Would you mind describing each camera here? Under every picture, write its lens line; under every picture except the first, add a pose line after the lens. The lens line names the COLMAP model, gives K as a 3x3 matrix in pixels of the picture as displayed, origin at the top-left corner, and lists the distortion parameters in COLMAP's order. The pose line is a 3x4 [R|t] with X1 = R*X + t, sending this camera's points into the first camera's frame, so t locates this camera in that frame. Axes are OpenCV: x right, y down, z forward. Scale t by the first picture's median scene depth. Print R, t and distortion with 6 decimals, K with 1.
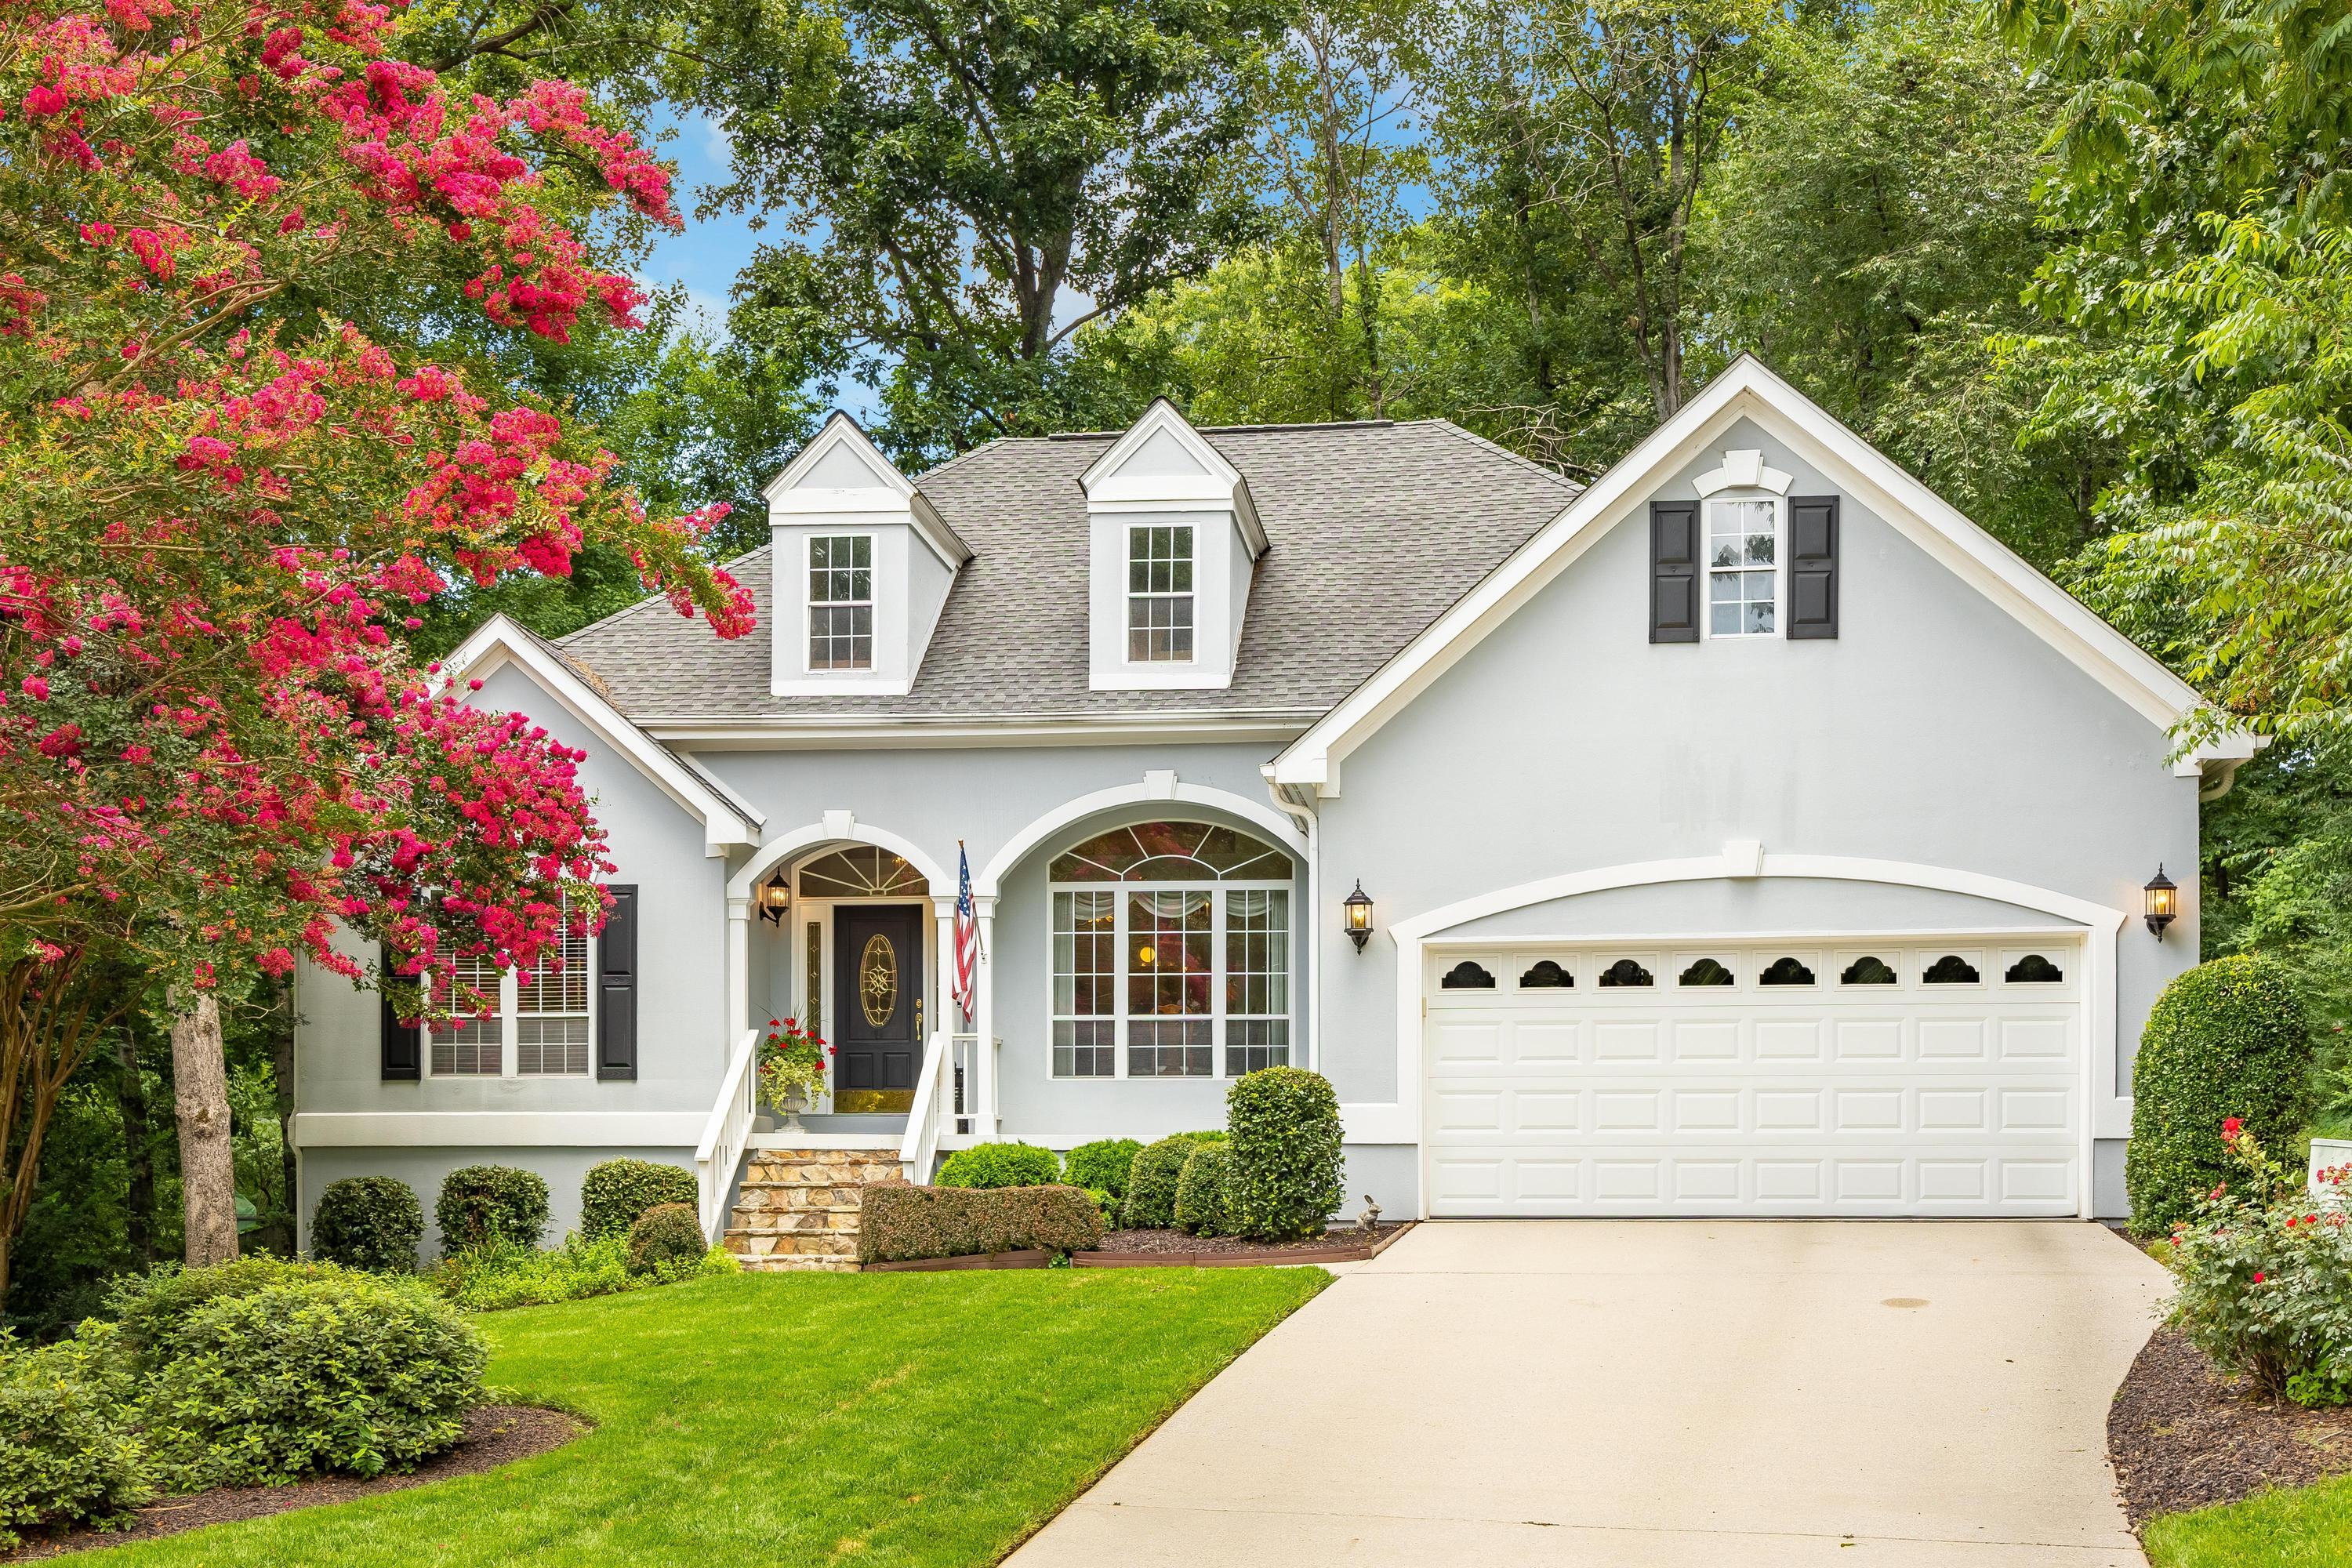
lens RADIAL K [[4901.9, 0, 1180.6], [0, 4901.9, 786.4], [0, 0, 1]] dist [0.066689, 0.000000]
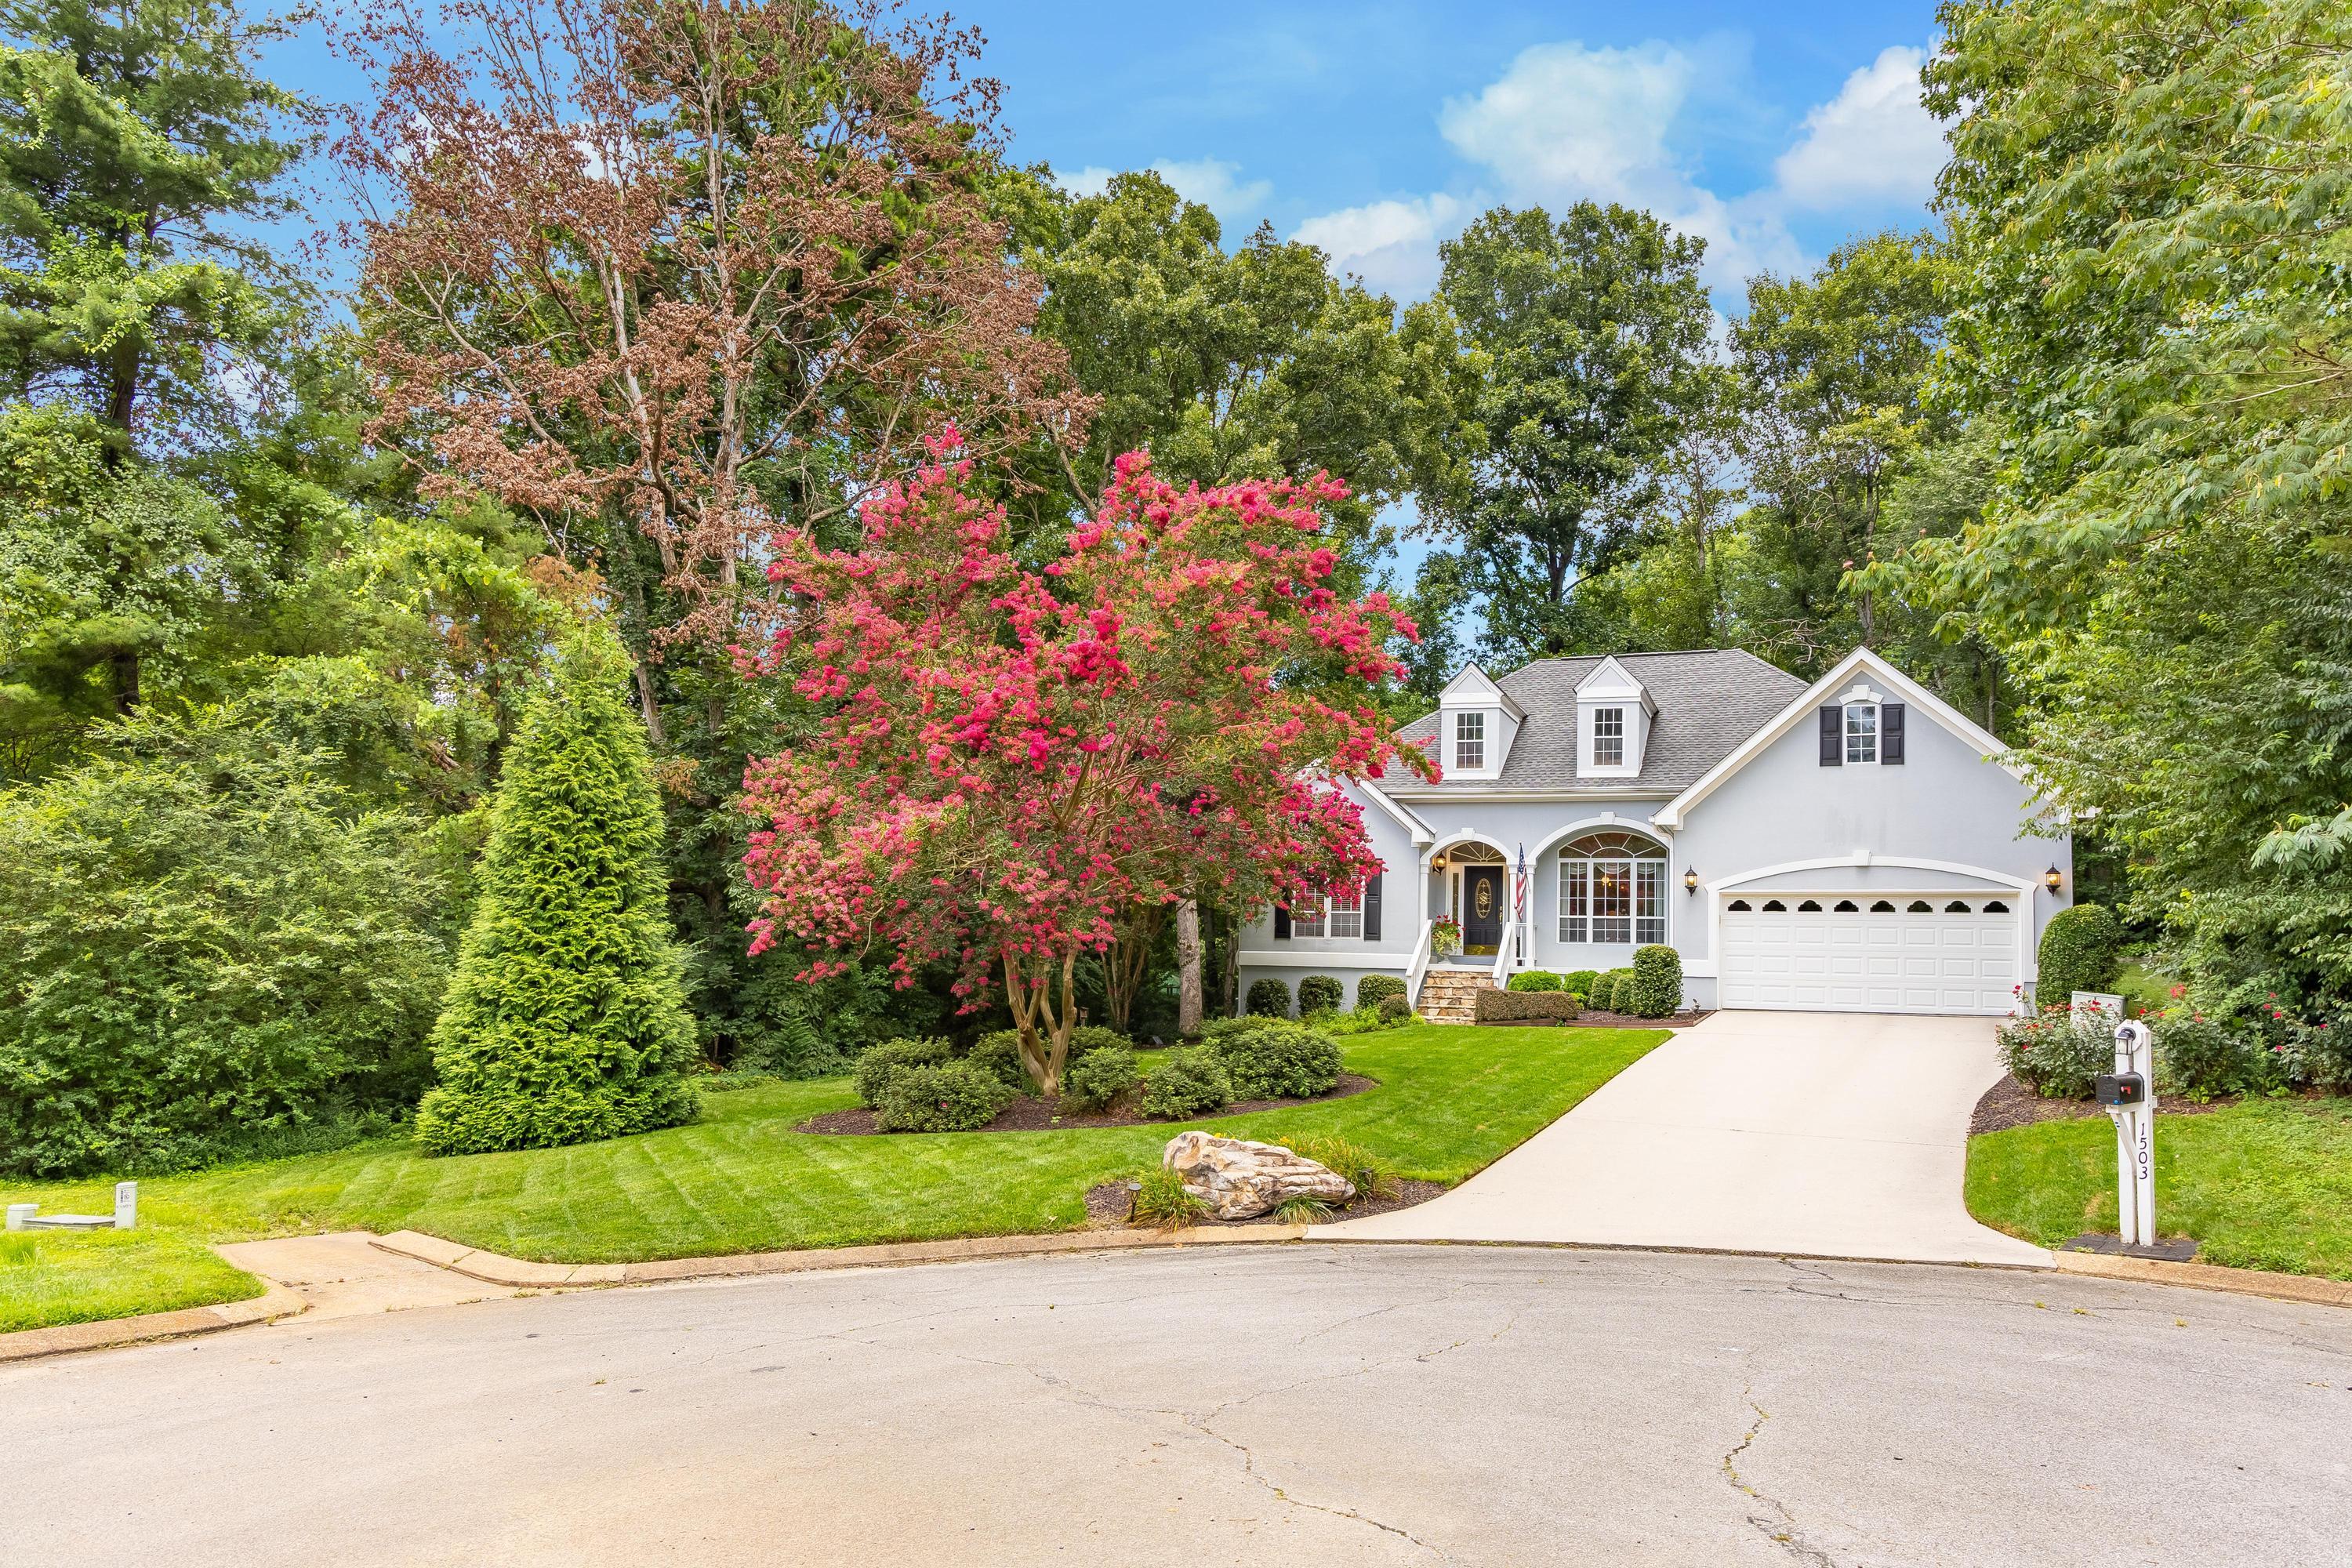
lens RADIAL K [[2510.8, 0, 1177.0], [0, 2510.8, 771.5], [0, 0, 1]] dist [0.012136, 0.000000]
pose [[0.983910, 0.011653, -0.178282, 0.007243], [-0.011355, 0.999932, 0.002693, -0.023907], [0.178301, -0.000625, 0.983976, -0.208625]]
